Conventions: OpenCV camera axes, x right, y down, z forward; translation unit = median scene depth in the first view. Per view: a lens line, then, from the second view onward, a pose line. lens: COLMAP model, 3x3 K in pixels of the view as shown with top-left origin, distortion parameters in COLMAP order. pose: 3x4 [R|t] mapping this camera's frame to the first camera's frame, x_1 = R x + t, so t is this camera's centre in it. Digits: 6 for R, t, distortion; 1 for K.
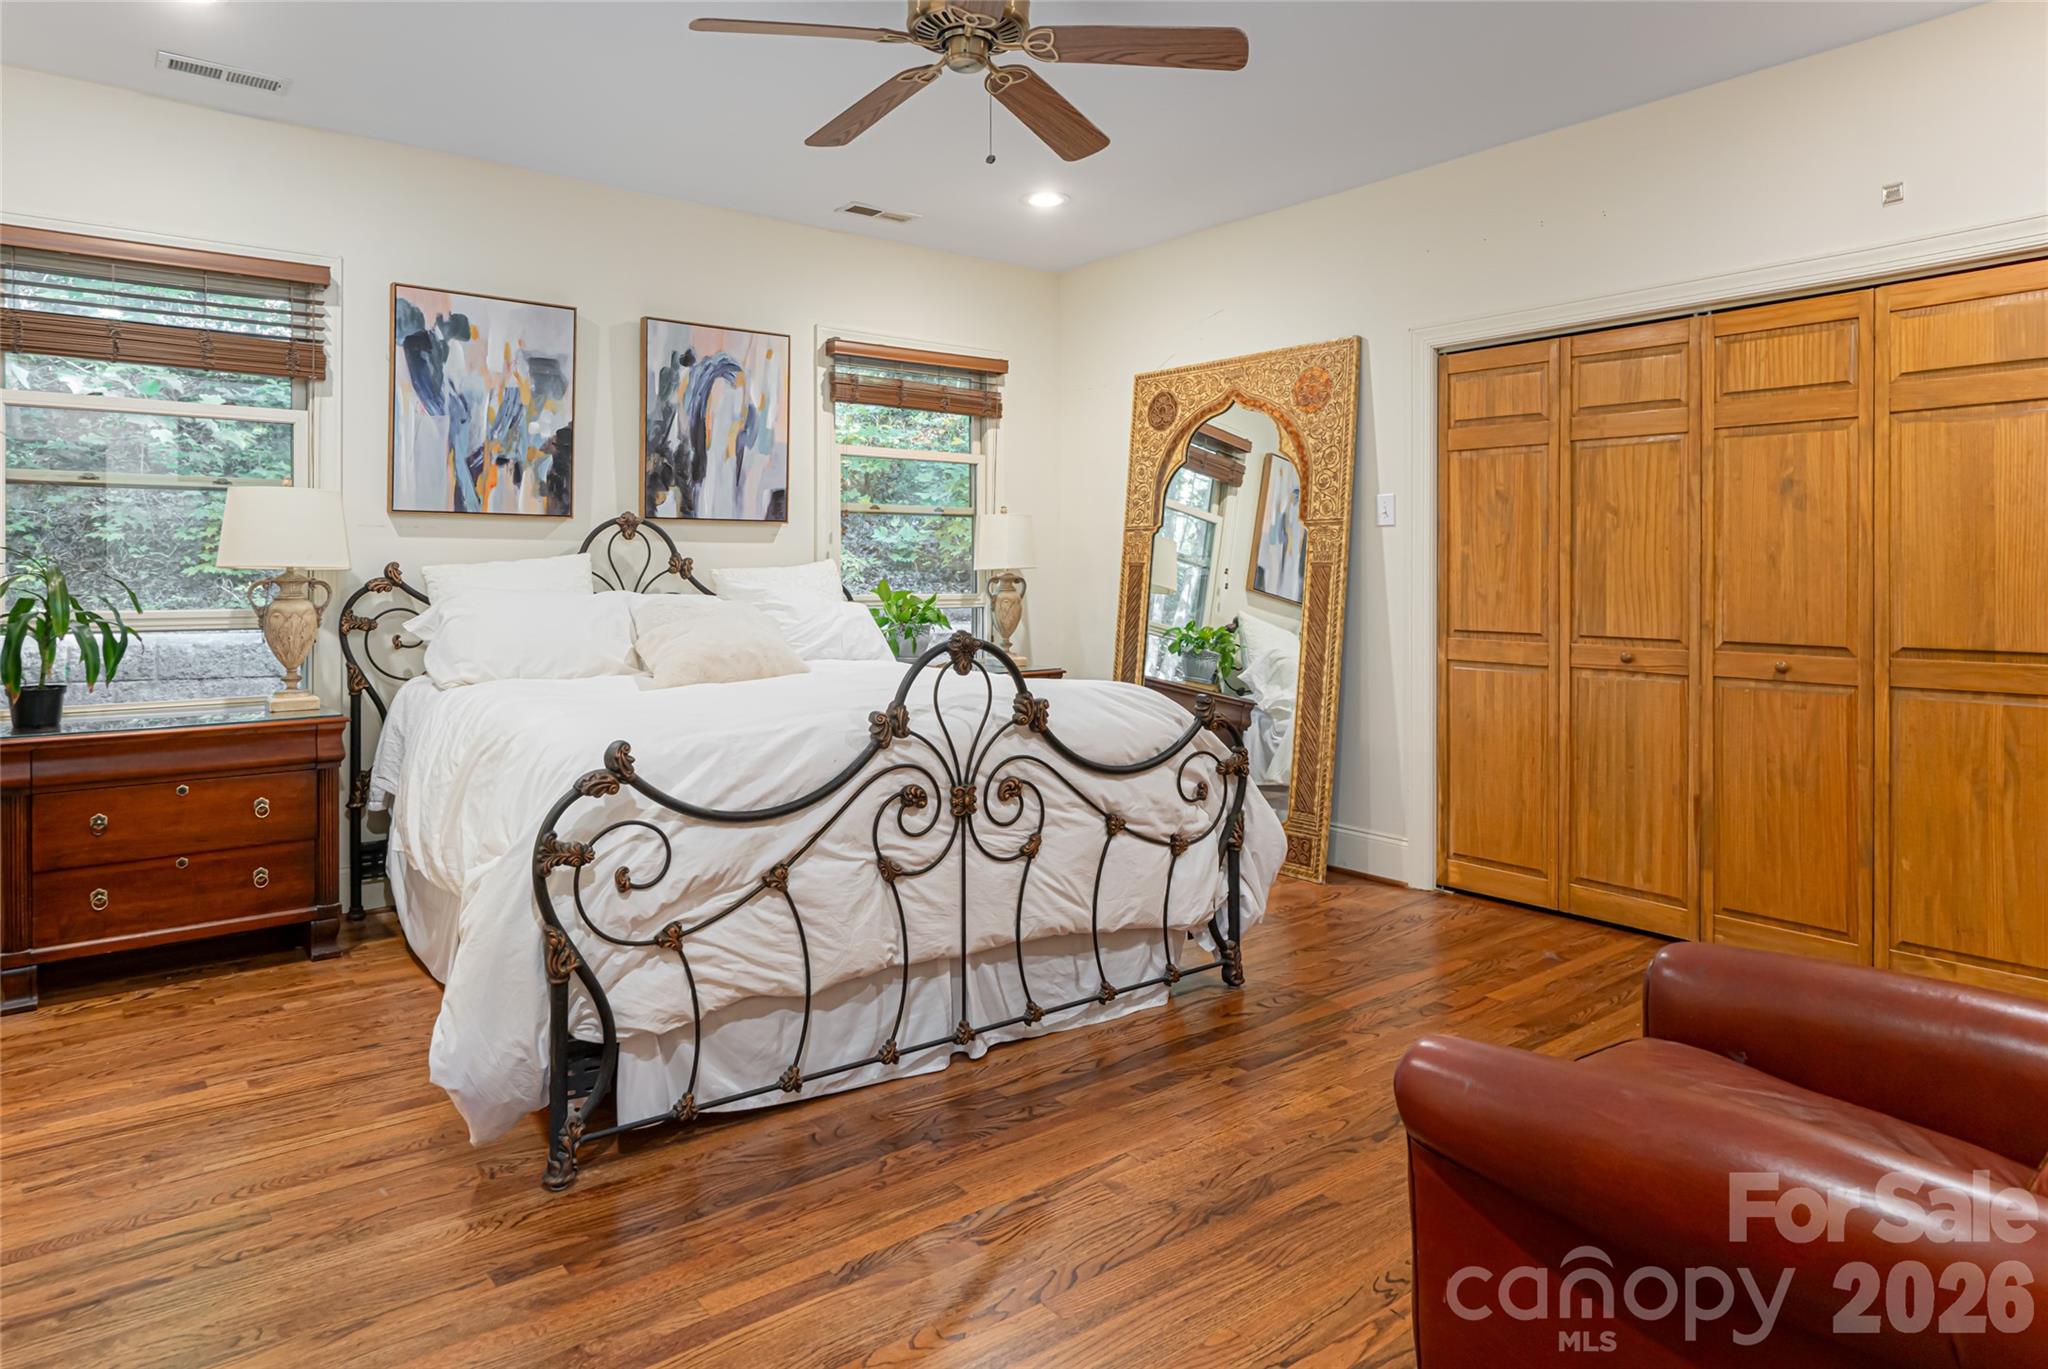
lens RADIAL K [[1129.6, 0, 1027.5], [0, 1129.6, 577.3], [0, 0, 1]] dist [-0.006561, 0.000492]
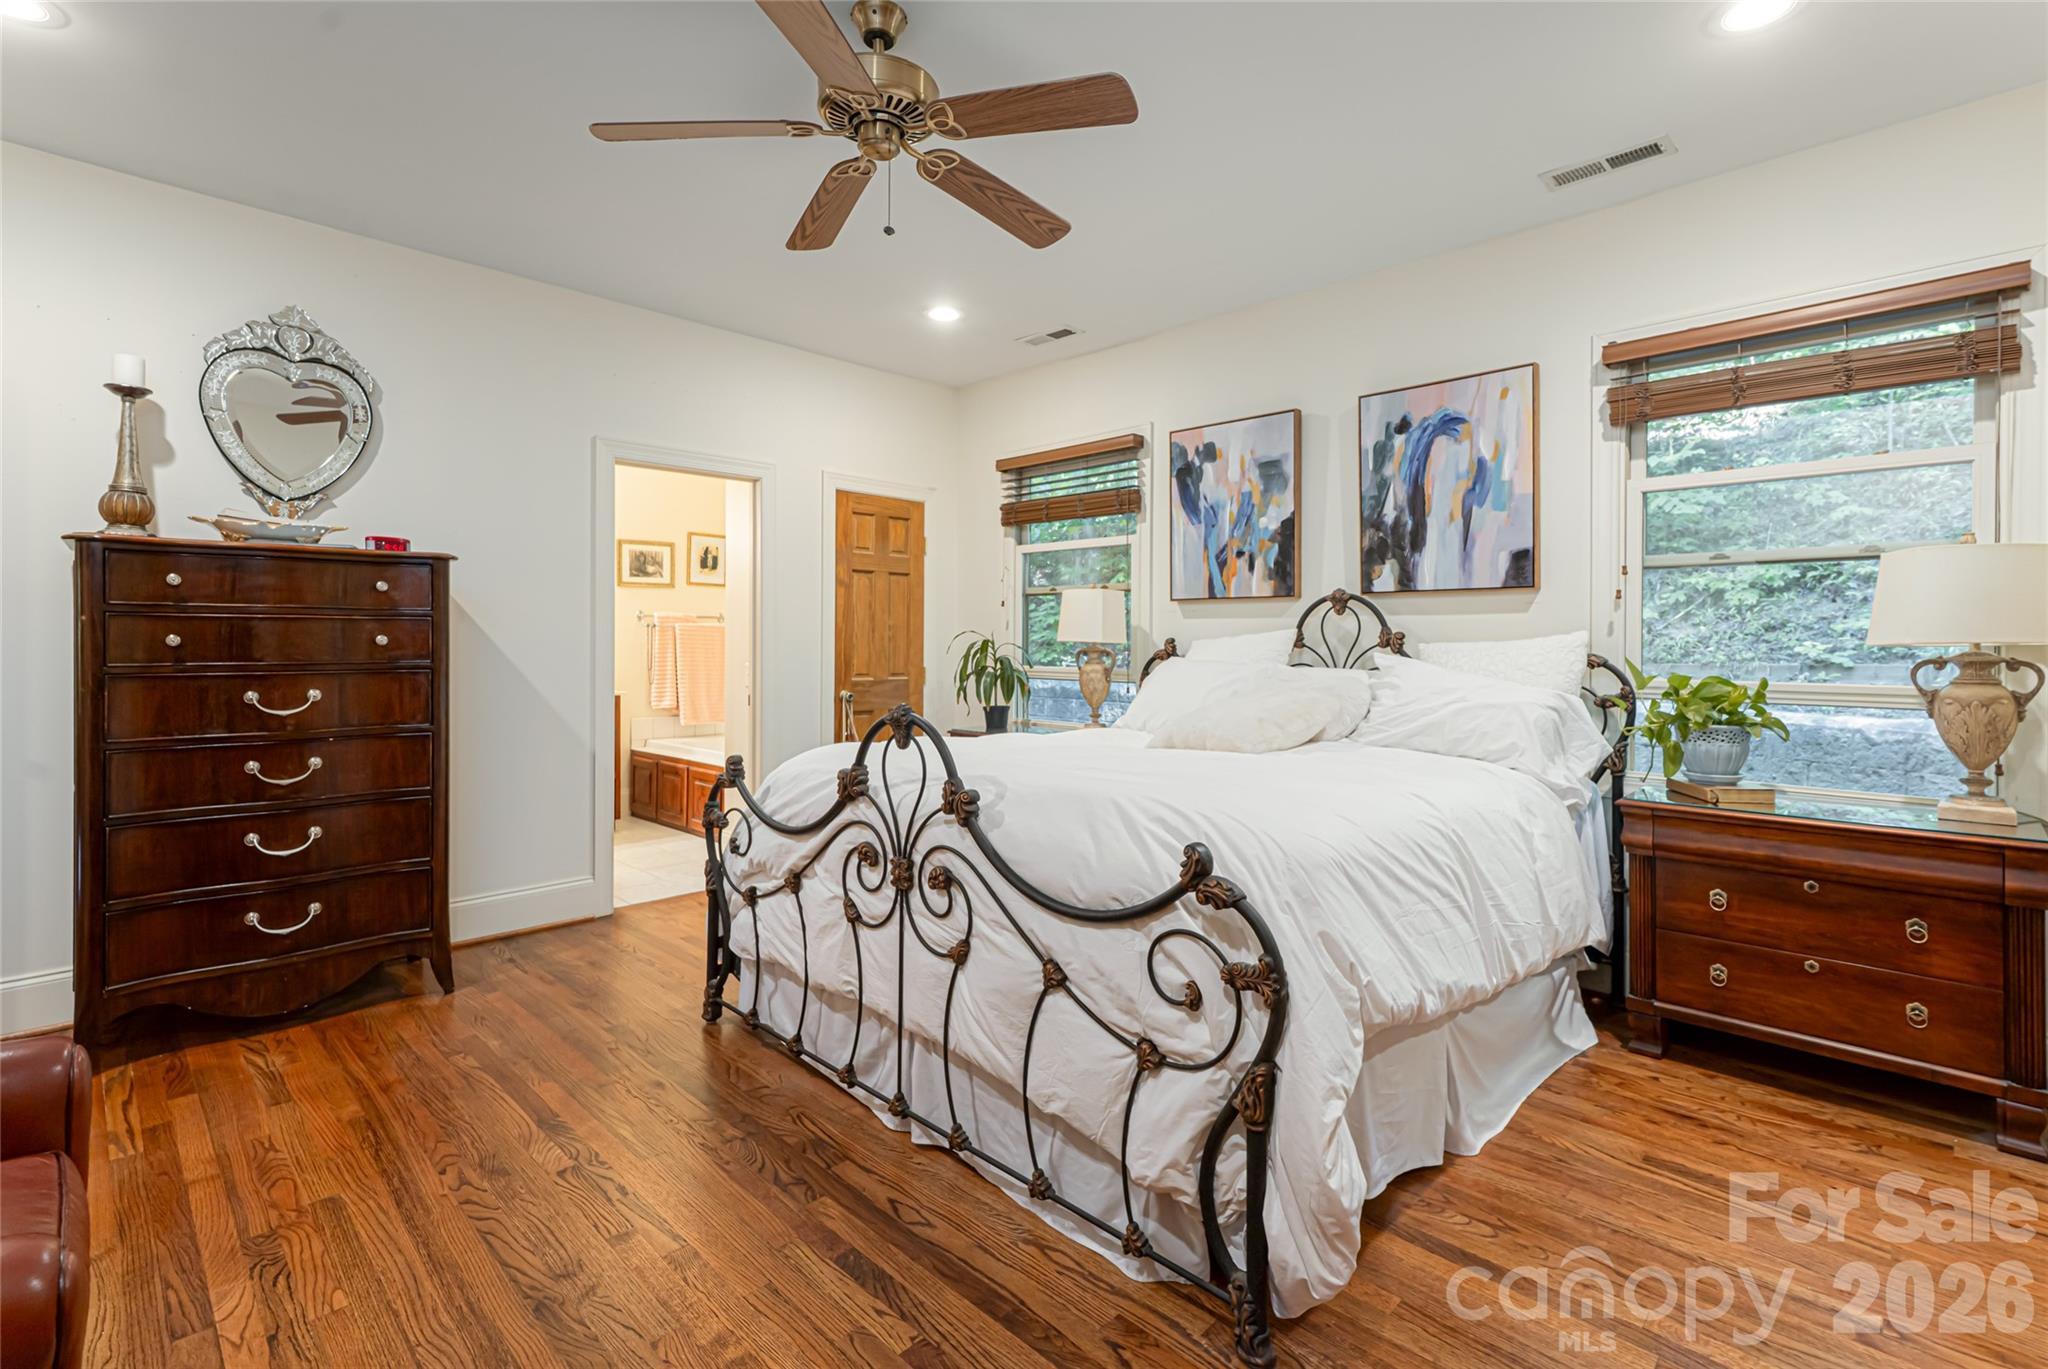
lens RADIAL K [[958.4, 0, 1028.0], [0, 958.4, 629.7], [0, 0, 1]] dist [0.016206, -0.000001]
pose [[0.135852, -0.011117, -0.990667, 0.533391], [-0.007385, 0.999898, -0.012233, -0.007630], [0.990702, 0.008978, 0.135756, 0.649906]]
